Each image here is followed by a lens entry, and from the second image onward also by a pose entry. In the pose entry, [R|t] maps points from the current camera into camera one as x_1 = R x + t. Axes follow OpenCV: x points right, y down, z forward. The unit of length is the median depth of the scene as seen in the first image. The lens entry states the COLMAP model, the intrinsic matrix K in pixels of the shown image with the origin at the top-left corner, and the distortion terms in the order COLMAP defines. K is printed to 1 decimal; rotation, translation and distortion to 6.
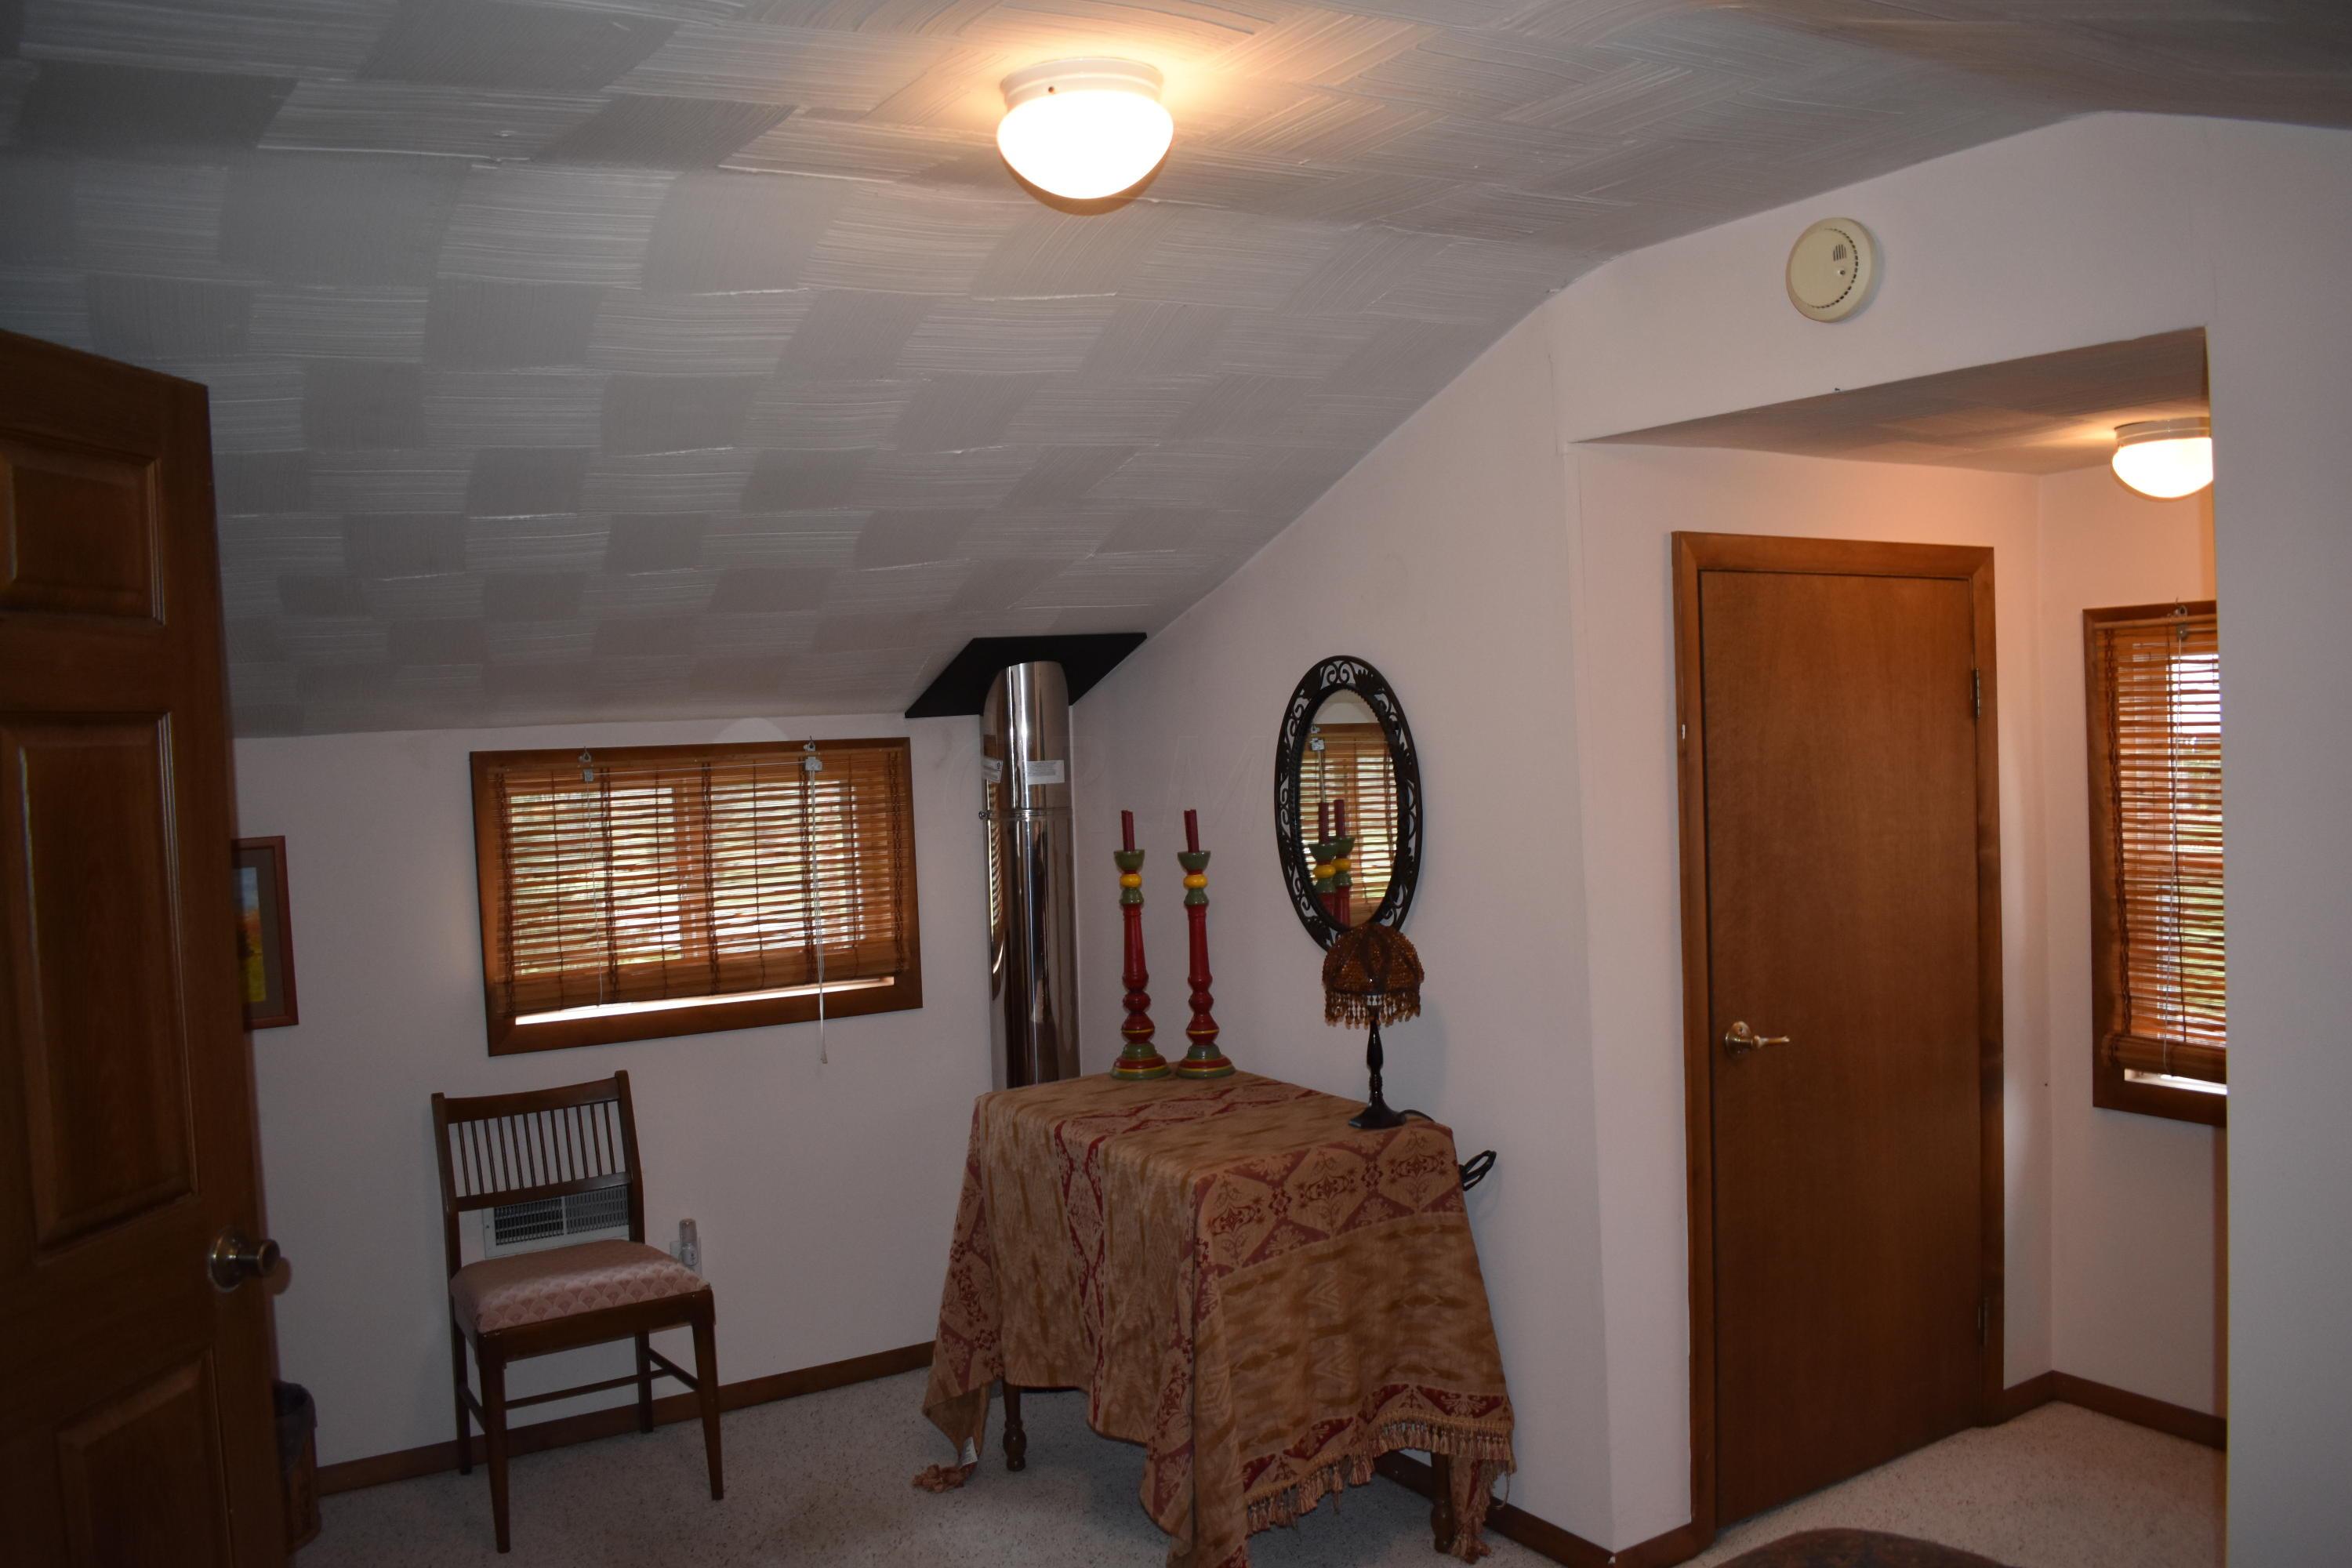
lens RADIAL K [[1841.4, 0, 1172.1], [0, 1841.4, 795.6], [0, 0, 1]] dist [-0.088155, 0.009248]
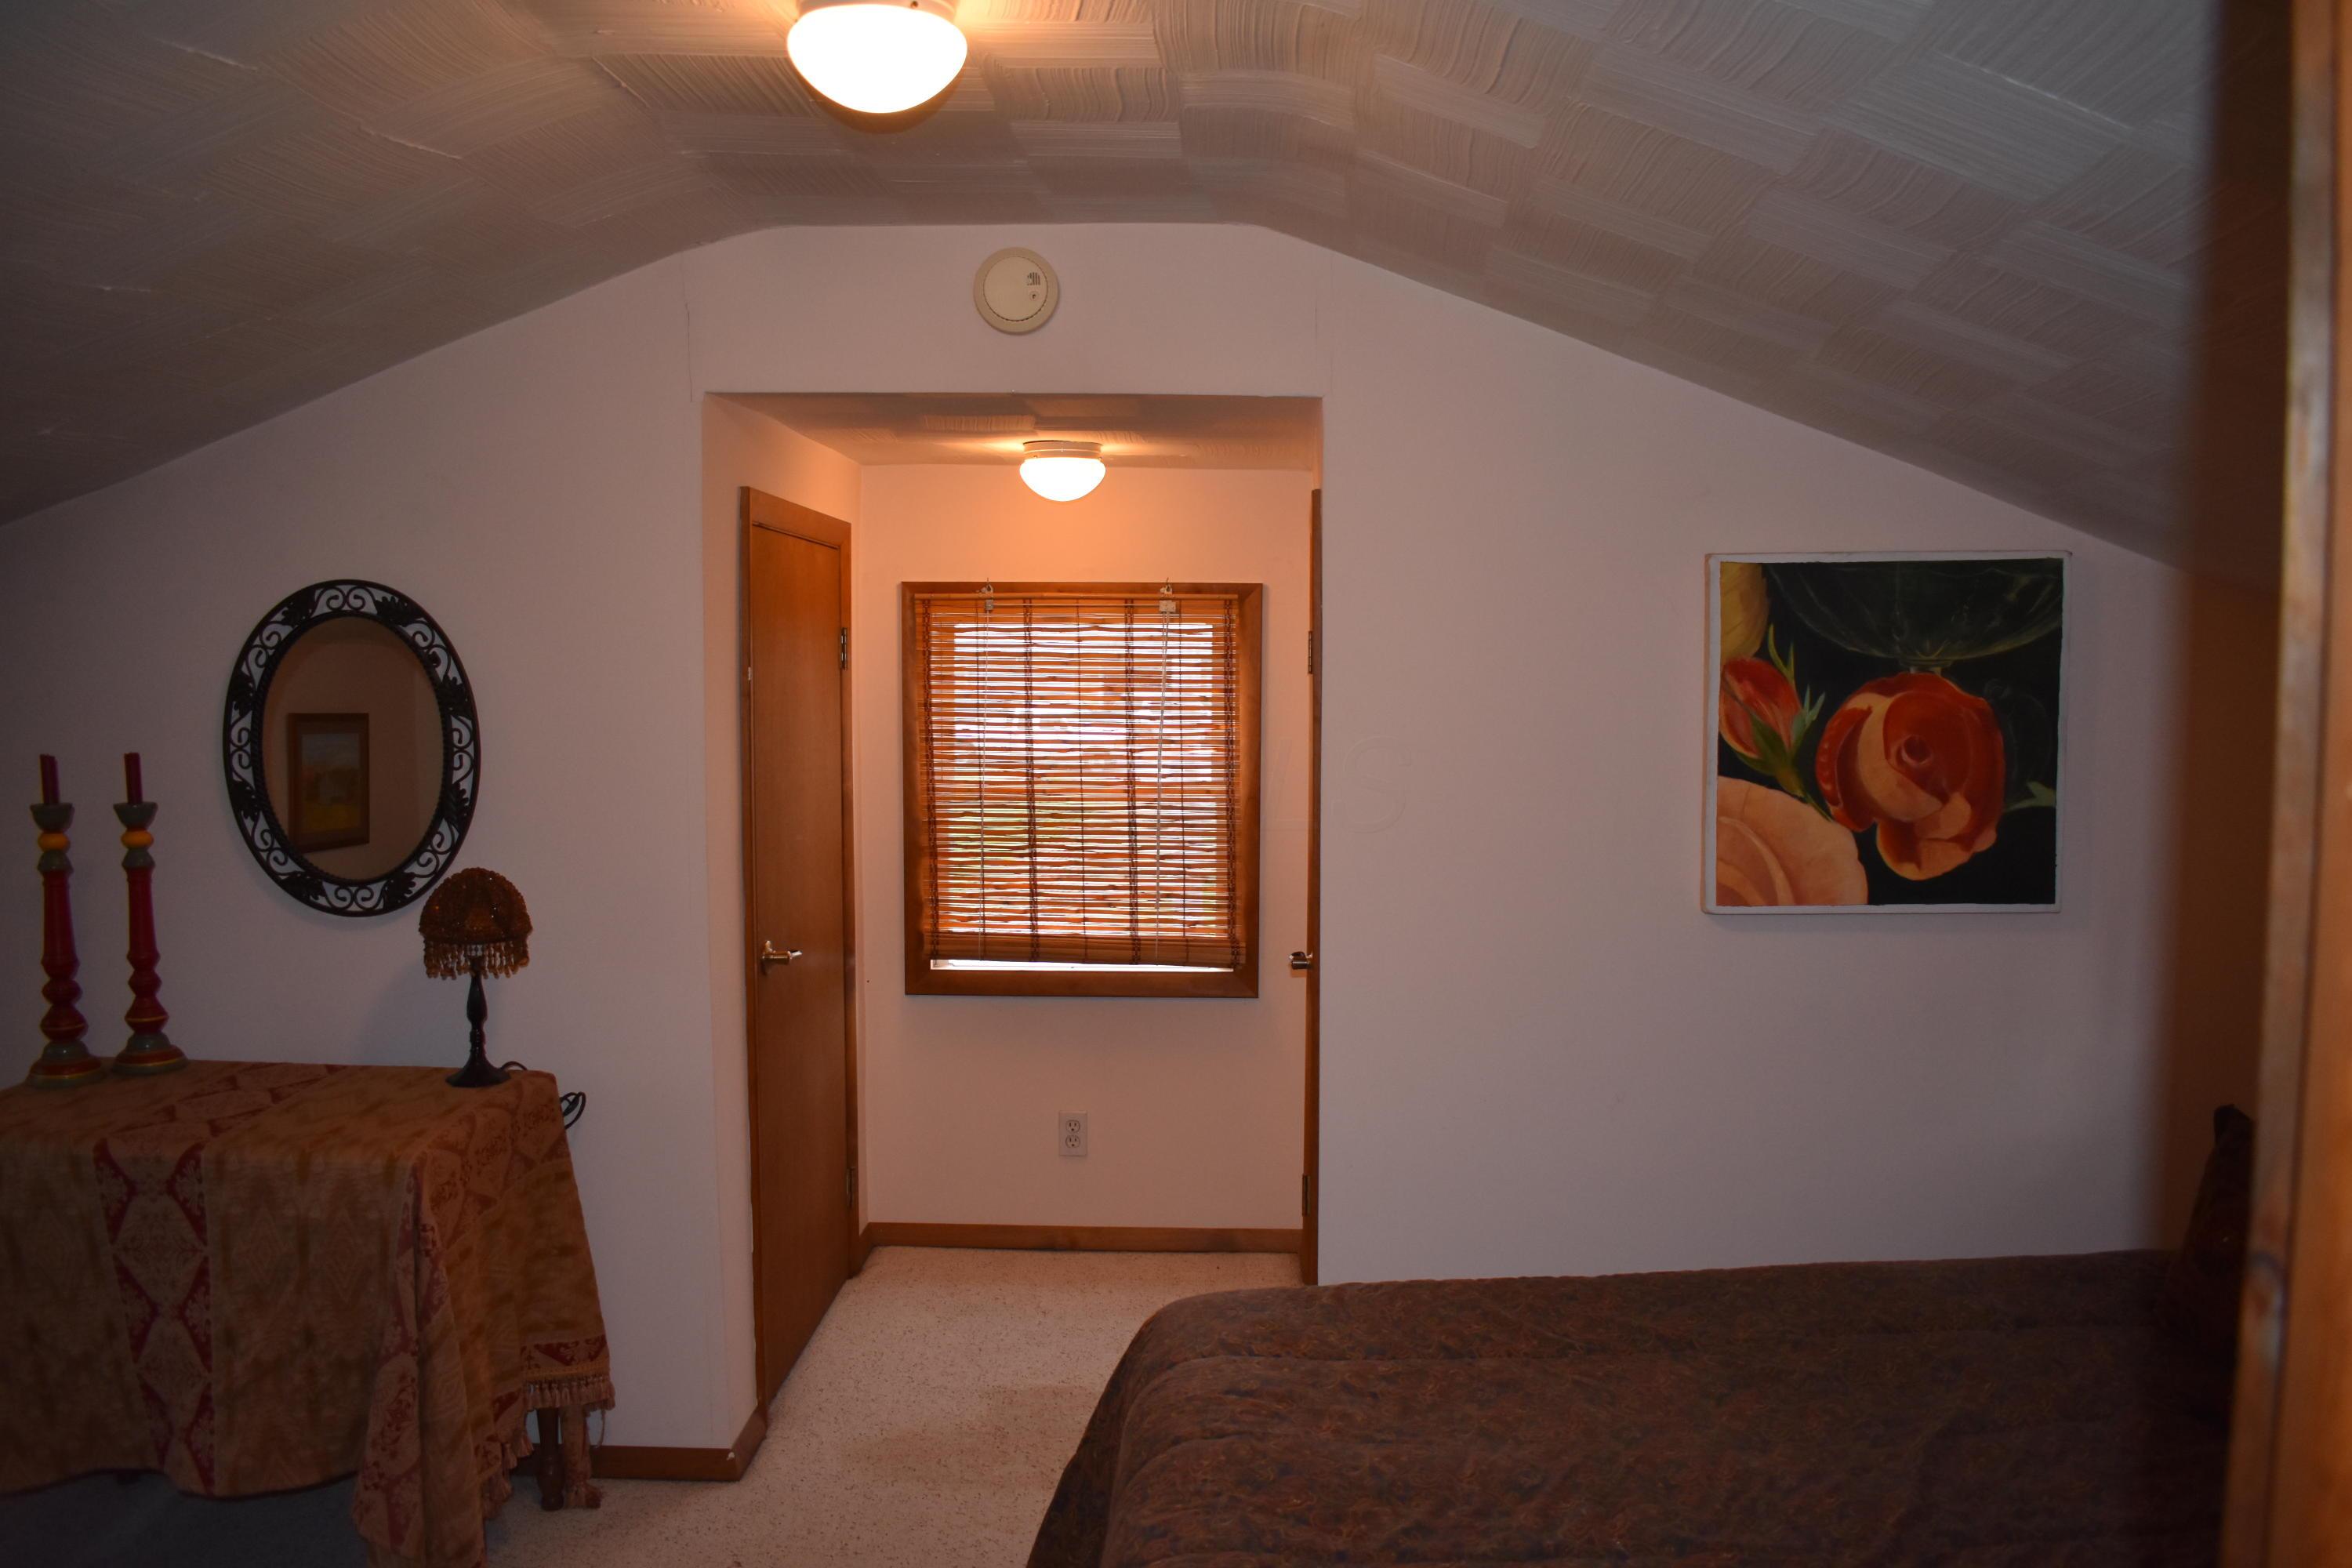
lens RADIAL K [[1841.4, 0, 1187.9], [0, 1841.4, 785.8], [0, 0, 1]] dist [-0.088155, 0.009248]
pose [[0.547853, -0.019558, 0.836346, -0.432398], [0.006489, 0.999796, 0.019129, 0.011016], [-0.836550, -0.005053, 0.547868, 0.173516]]
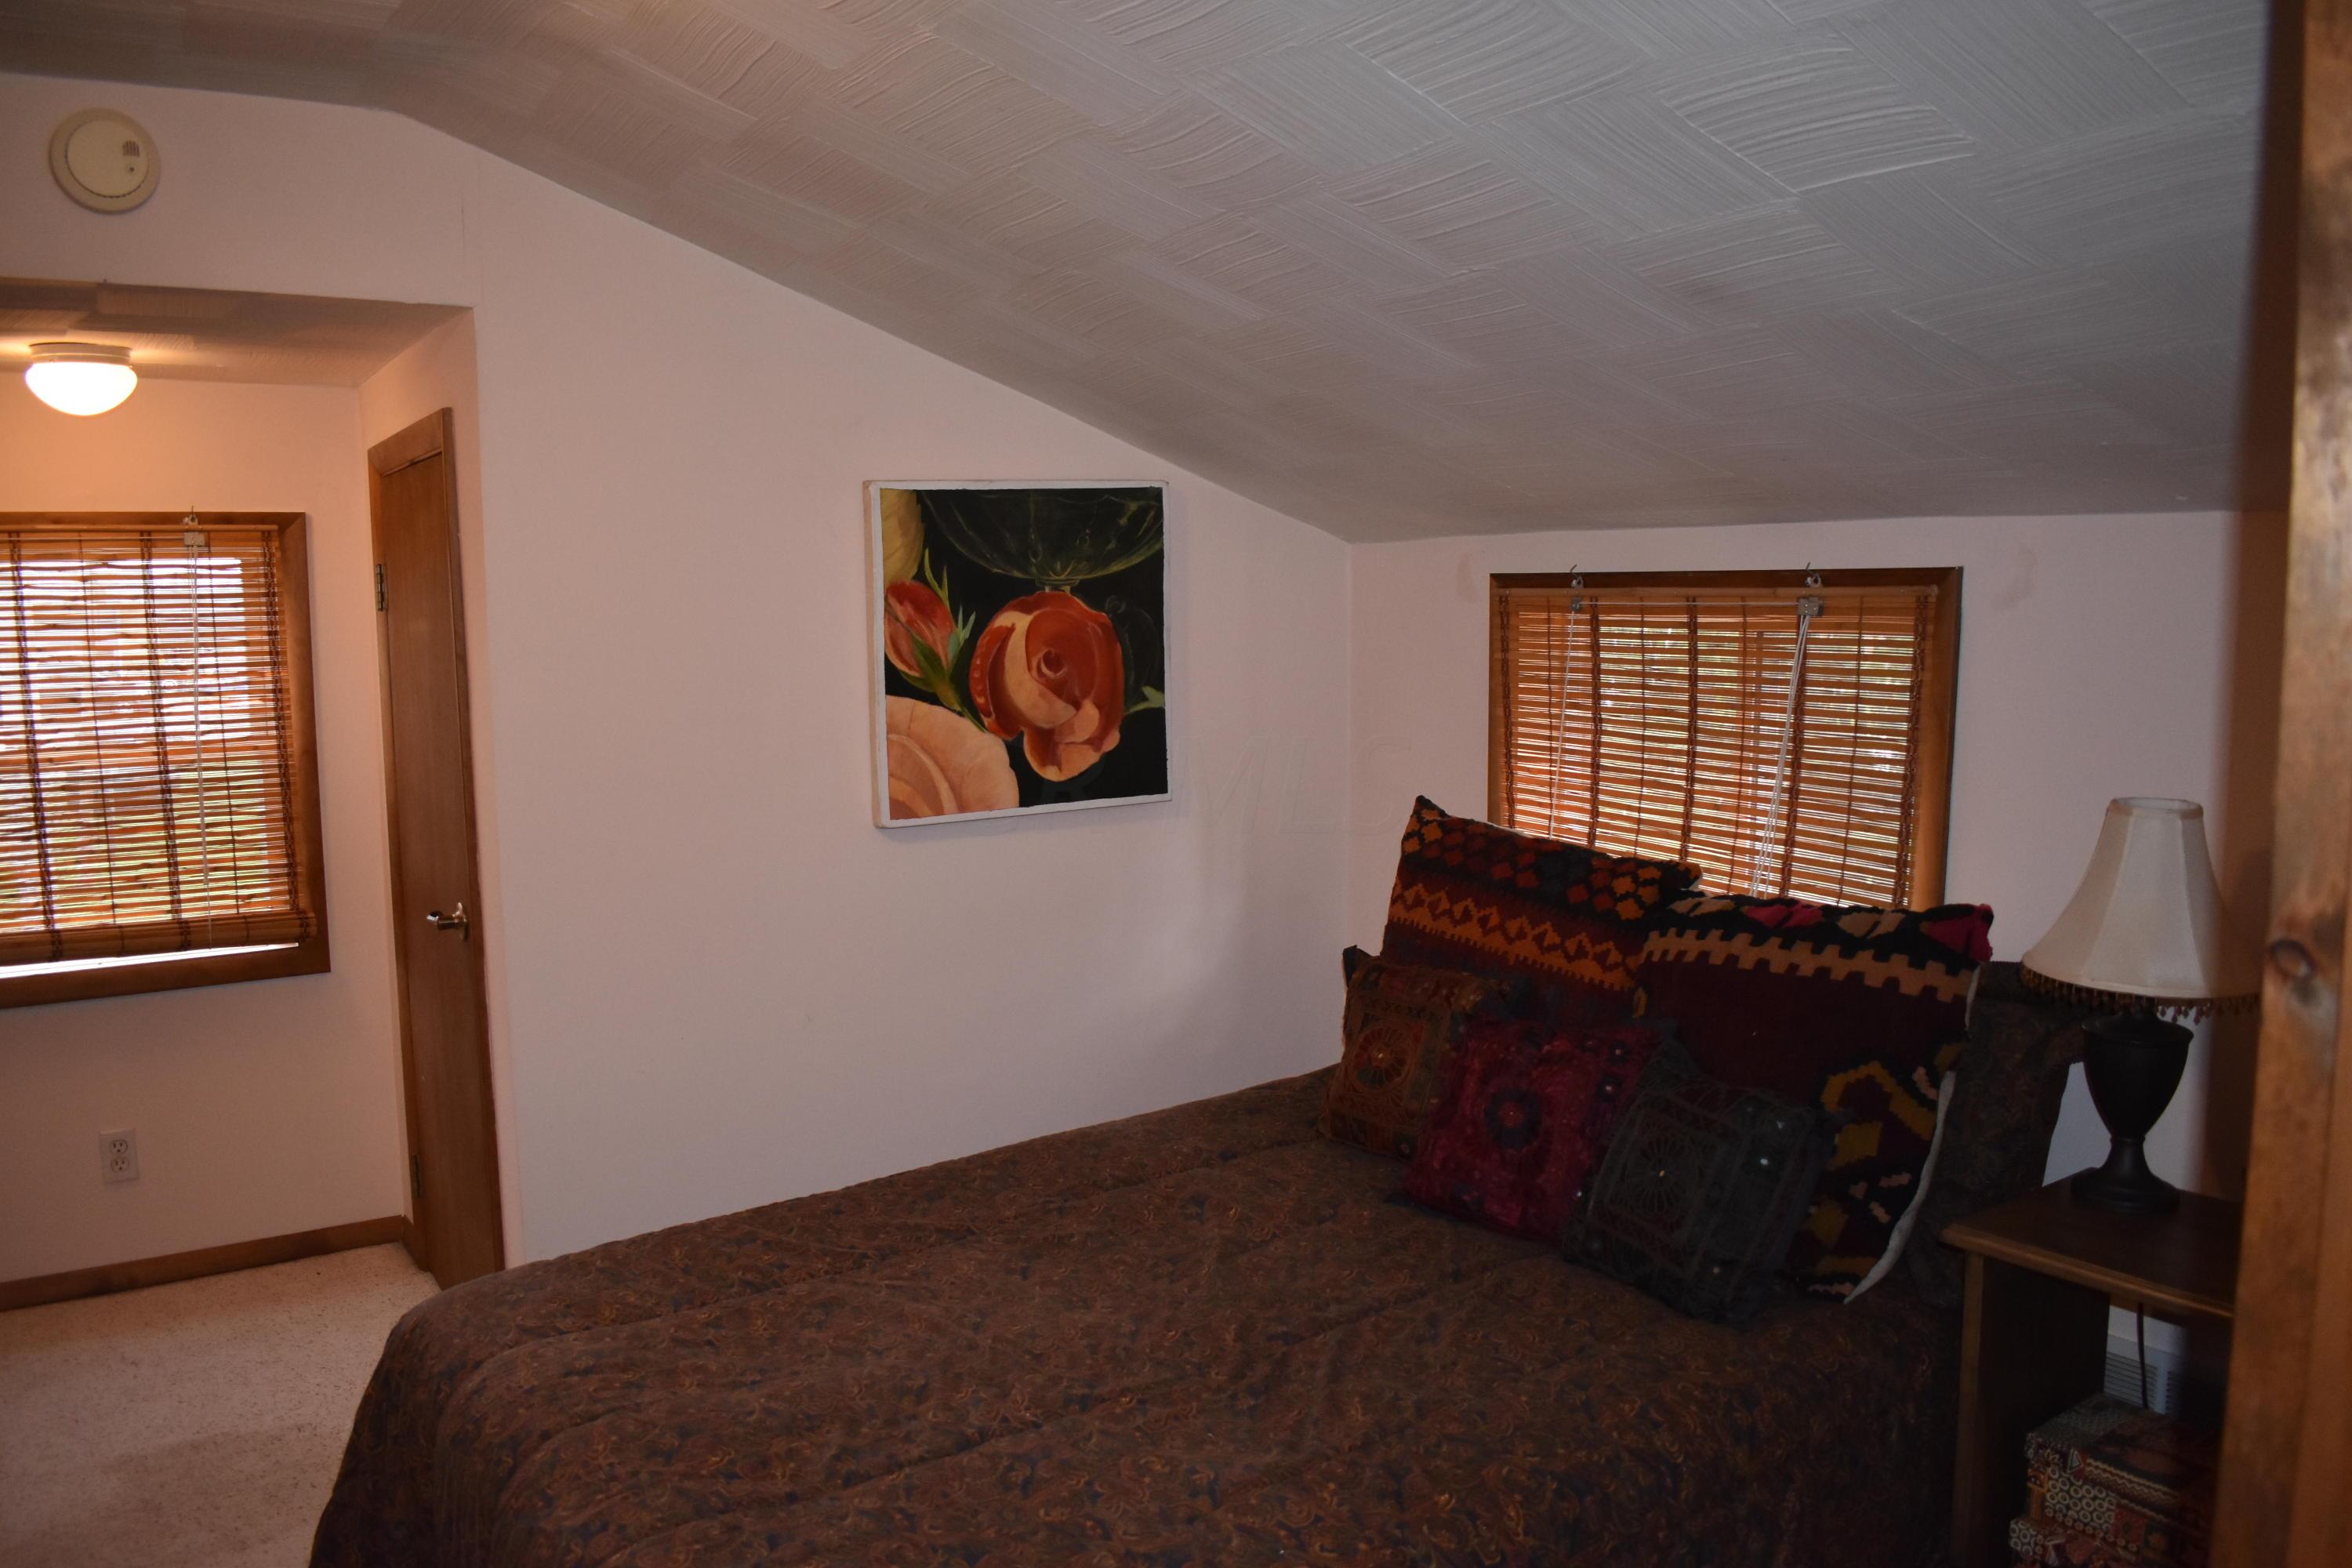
lens RADIAL K [[1841.4, 0, 1171.9], [0, 1841.4, 779.1], [0, 0, 1]] dist [-0.088155, 0.009248]
pose [[-0.032910, -0.067449, 0.997180, -0.480943], [0.049556, 0.996383, 0.069030, 0.010241], [-0.998229, 0.051689, -0.029449, 0.329608]]
